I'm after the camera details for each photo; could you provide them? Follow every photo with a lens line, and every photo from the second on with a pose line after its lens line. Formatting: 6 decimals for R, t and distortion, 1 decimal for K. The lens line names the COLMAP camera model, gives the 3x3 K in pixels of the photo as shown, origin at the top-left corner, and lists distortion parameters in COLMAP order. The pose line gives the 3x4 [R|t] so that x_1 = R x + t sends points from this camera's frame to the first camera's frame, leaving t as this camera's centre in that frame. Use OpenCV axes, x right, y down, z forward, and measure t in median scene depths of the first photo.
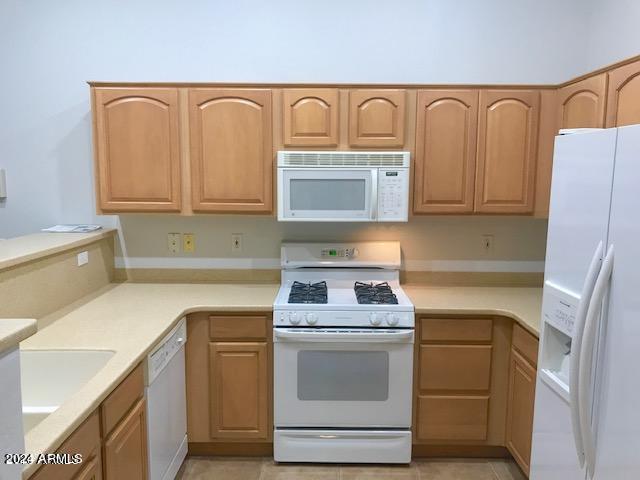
lens RADIAL K [[532.7, 0, 321.3], [0, 532.7, 240.0], [0, 0, 1]] dist [0.038085, -0.066486]
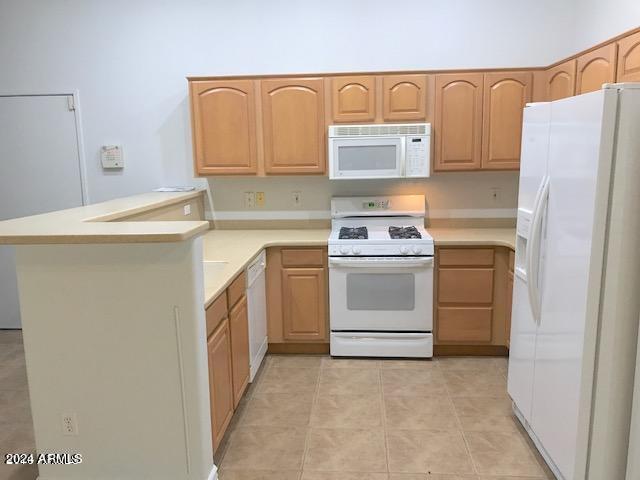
lens RADIAL K [[532.7, 0, 320.2], [0, 532.7, 241.4], [0, 0, 1]] dist [0.038085, -0.066486]
pose [[0.997270, -0.014198, -0.072466, -0.011675], [0.017268, 0.998972, 0.041915, 0.064523], [0.071796, -0.043052, 0.996490, -0.332437]]
